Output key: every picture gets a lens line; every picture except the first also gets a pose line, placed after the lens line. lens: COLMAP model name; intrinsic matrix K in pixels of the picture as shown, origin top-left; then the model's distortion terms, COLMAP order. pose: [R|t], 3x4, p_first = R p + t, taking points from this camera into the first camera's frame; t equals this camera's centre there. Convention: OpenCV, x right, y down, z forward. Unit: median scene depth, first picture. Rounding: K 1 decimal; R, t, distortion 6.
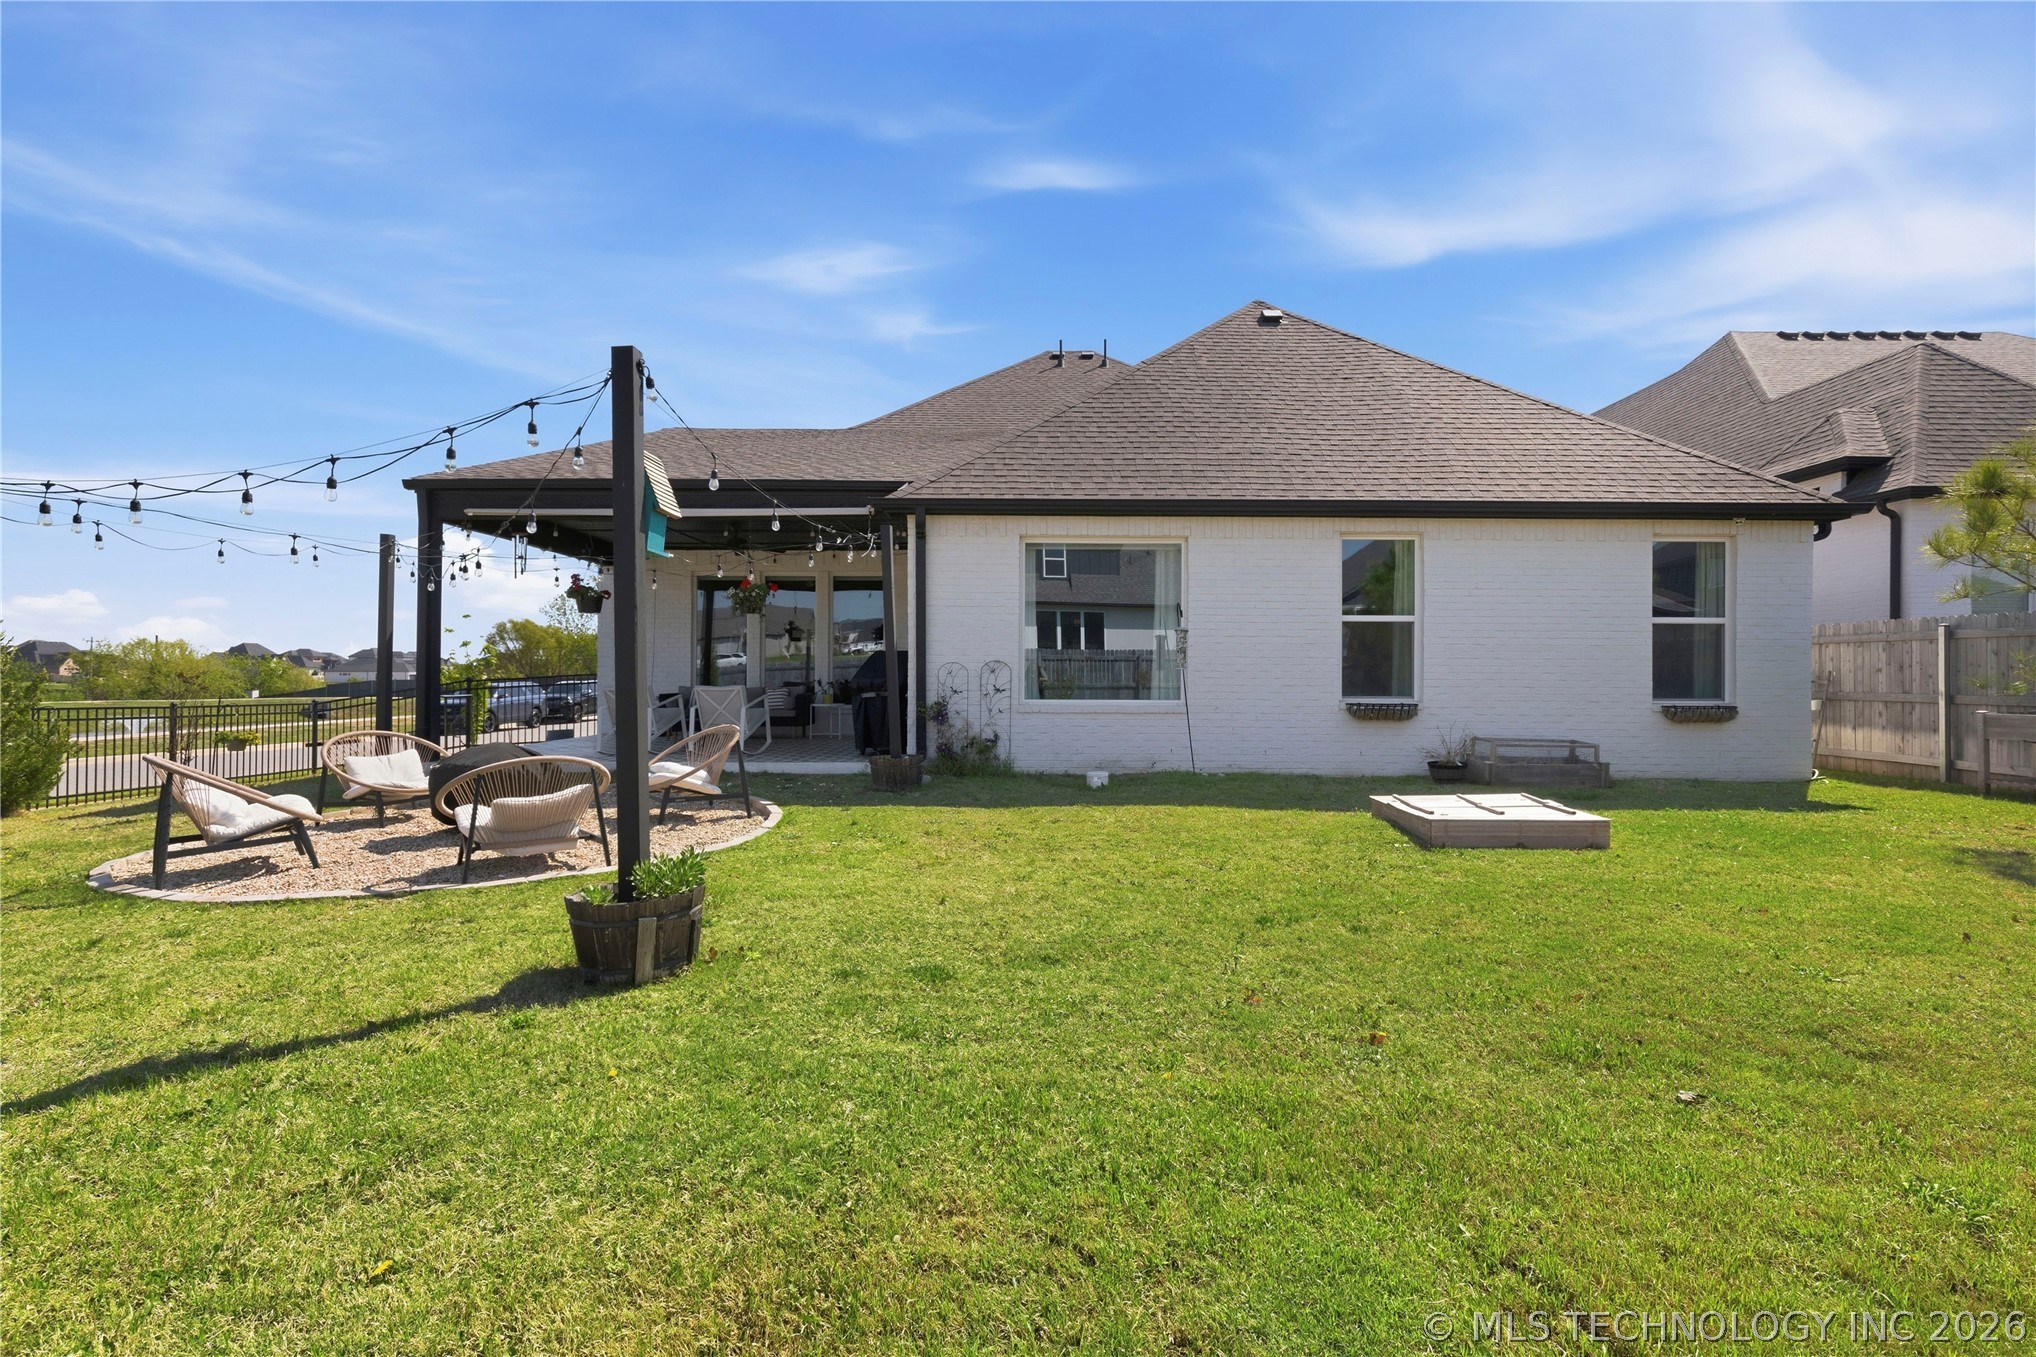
lens RADIAL K [[924.7, 0, 1018.0], [0, 924.7, 678.5], [0, 0, 1]] dist [0.002431, 0.000320]
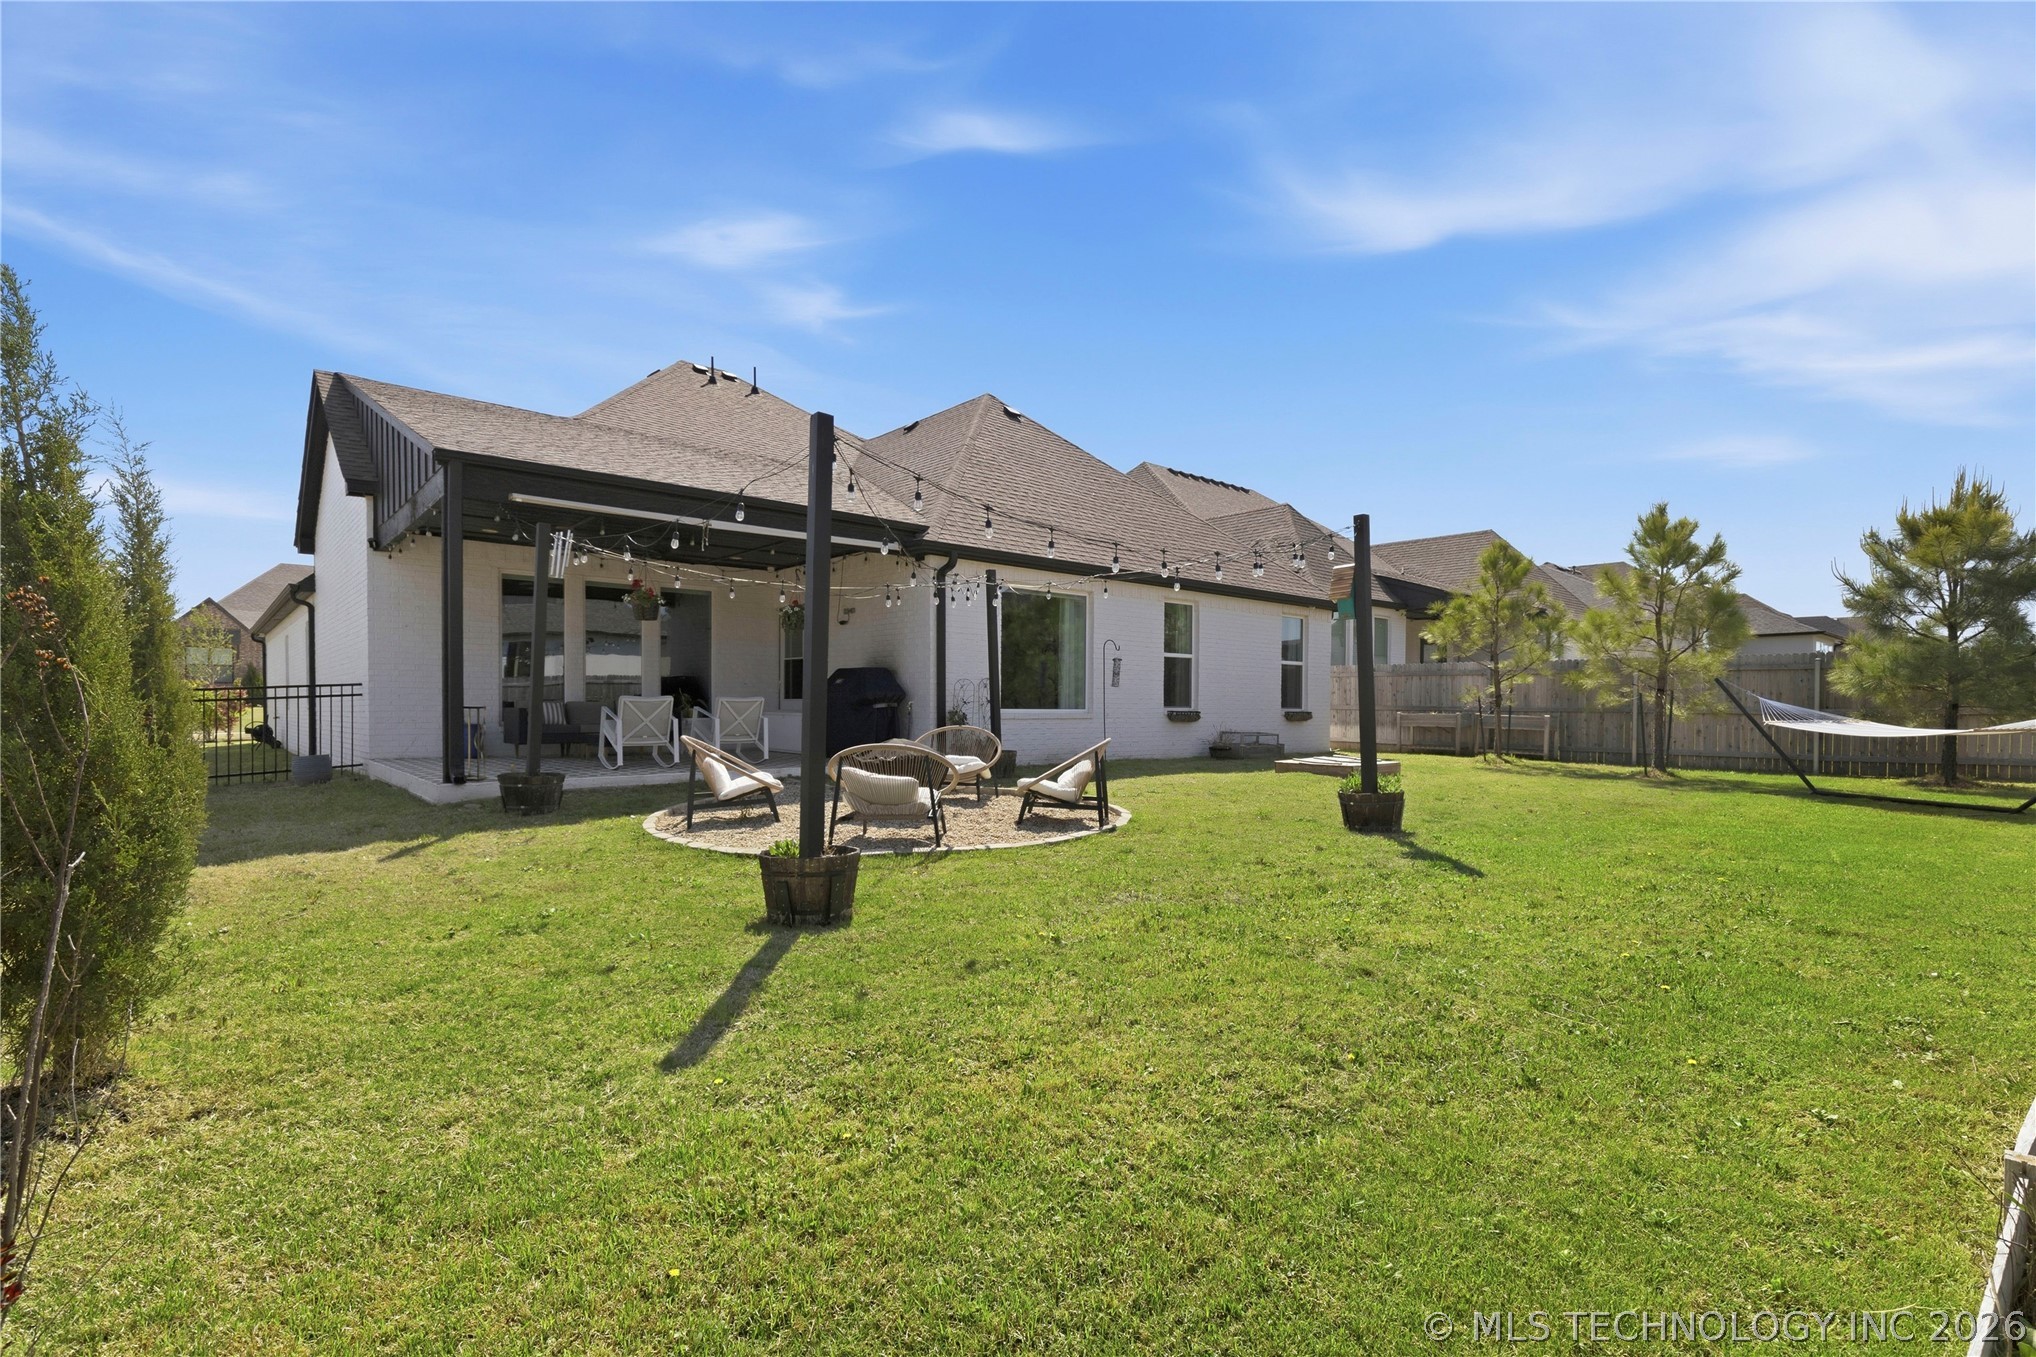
lens RADIAL K [[924.7, 0, 1018.0], [0, 924.7, 678.5], [0, 0, 1]] dist [0.002431, 0.000320]
pose [[0.751651, 0.016290, 0.659360, -0.804899], [-0.009401, 0.999858, -0.013985, -0.001410], [-0.659494, 0.004313, 0.751697, 0.030902]]
